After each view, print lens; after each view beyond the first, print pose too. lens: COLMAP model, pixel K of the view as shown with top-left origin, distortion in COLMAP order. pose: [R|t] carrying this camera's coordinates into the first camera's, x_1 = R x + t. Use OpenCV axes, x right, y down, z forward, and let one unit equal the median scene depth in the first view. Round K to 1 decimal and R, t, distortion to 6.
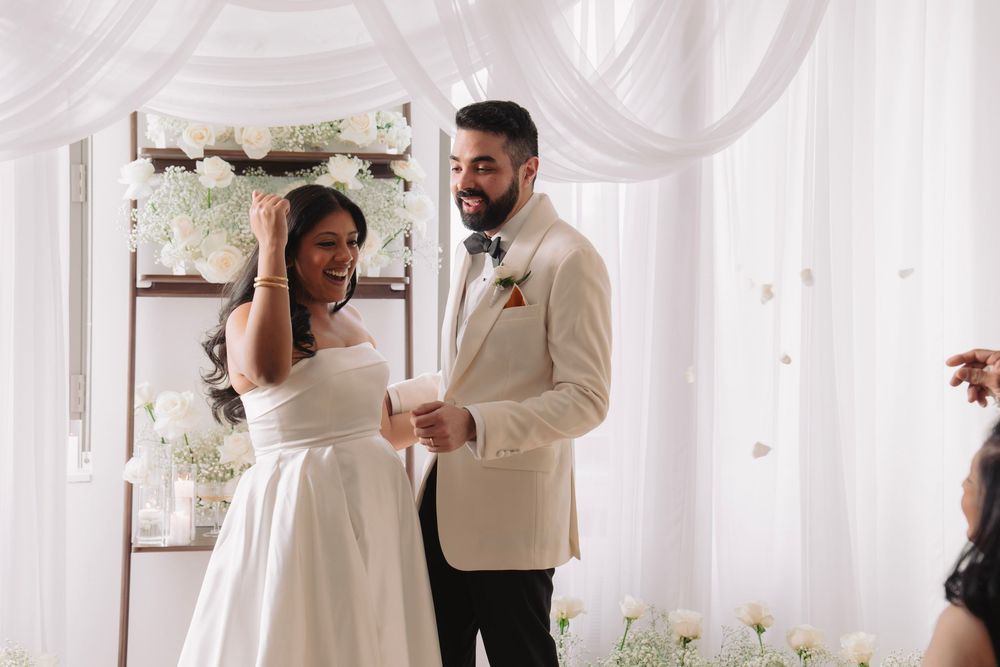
lens RADIAL K [[1915.0, 0, 488.3], [0, 1915.0, 327.6], [0, 0, 1]] dist [0.307722, 0.000000]
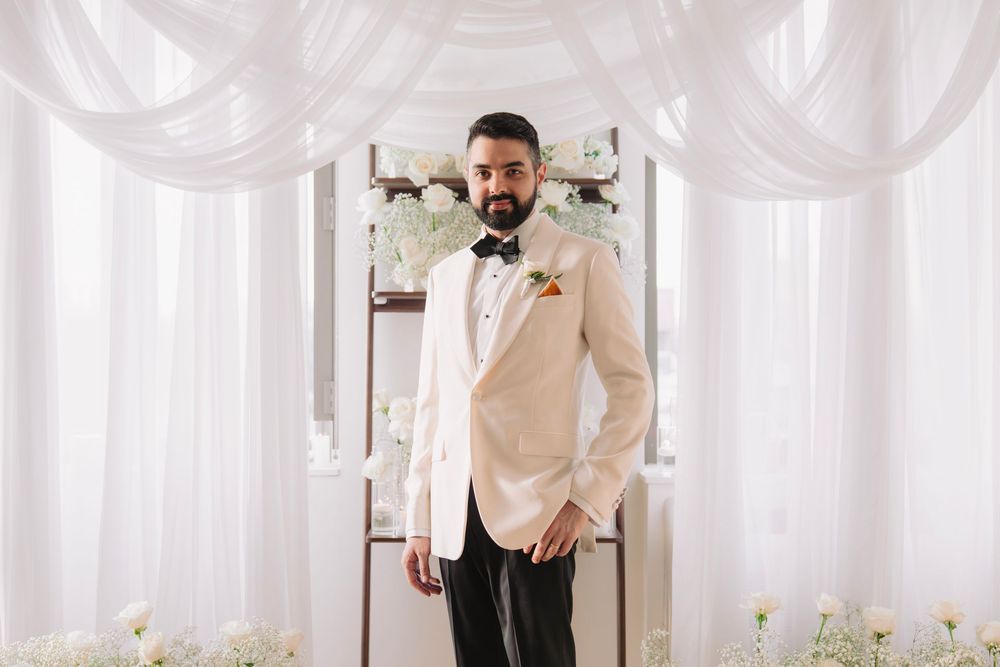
lens RADIAL K [[1351.6, 0, 501.8], [0, 1351.6, 312.9], [0, 0, 1]] dist [-0.066177, 0.000000]
pose [[0.987658, -0.006459, -0.156496, 0.014667], [0.001656, 0.999524, -0.030800, 0.008857], [0.156620, 0.030160, 0.987198, 0.245757]]
